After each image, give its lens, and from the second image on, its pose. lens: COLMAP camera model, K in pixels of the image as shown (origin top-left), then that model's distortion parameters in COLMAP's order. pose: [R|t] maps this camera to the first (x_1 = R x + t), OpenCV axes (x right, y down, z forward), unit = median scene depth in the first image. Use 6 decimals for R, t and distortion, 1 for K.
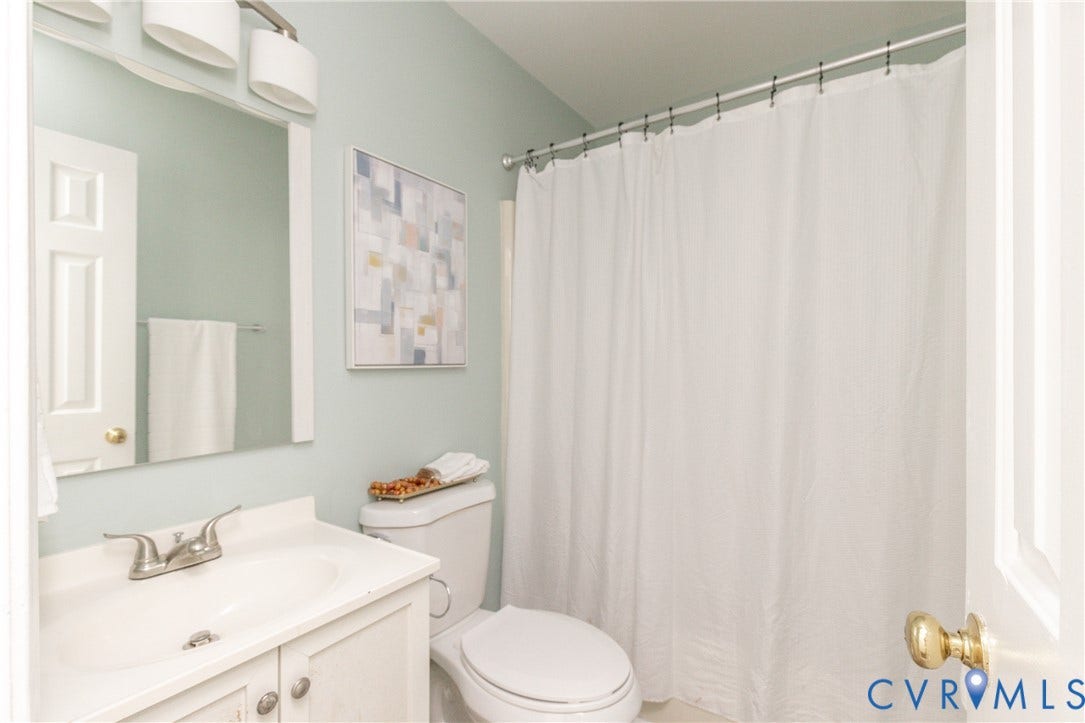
lens RADIAL K [[532.5, 0, 532.9], [0, 532.5, 370.5], [0, 0, 1]] dist [-0.002671, -0.000243]
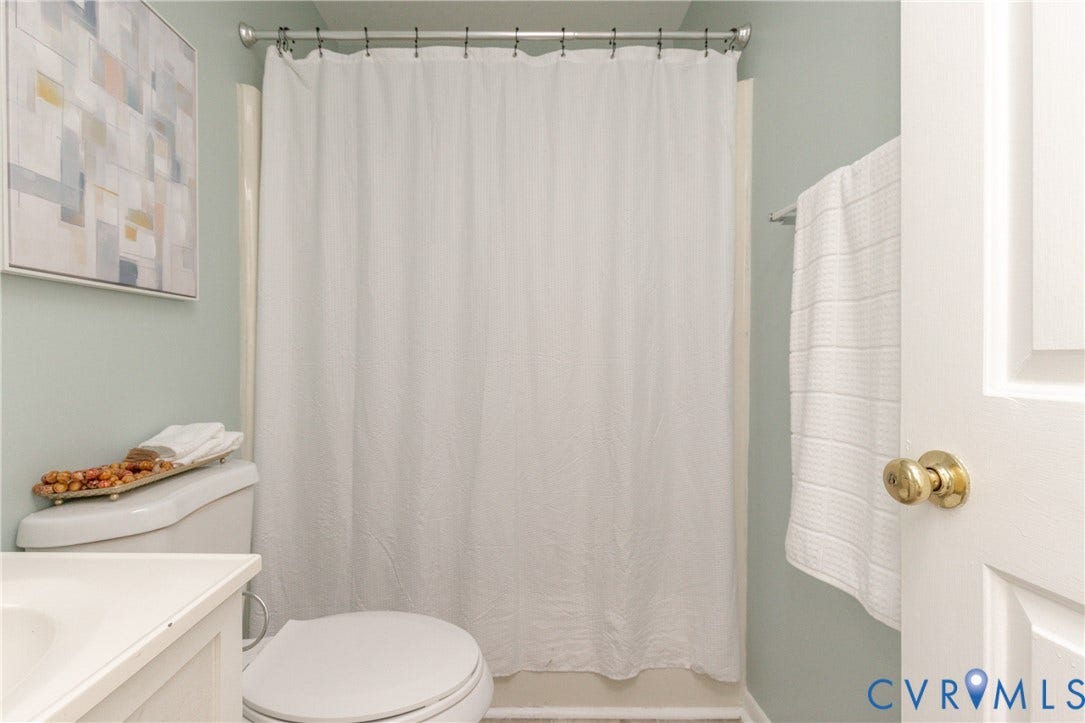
lens RADIAL K [[532.5, 0, 532.9], [0, 532.5, 370.5], [0, 0, 1]] dist [-0.002671, -0.000243]
pose [[0.821780, -0.001270, 0.569803, -0.178392], [-0.005132, 0.999940, 0.009631, 0.082049], [-0.569781, -0.010839, 0.821725, 0.204632]]
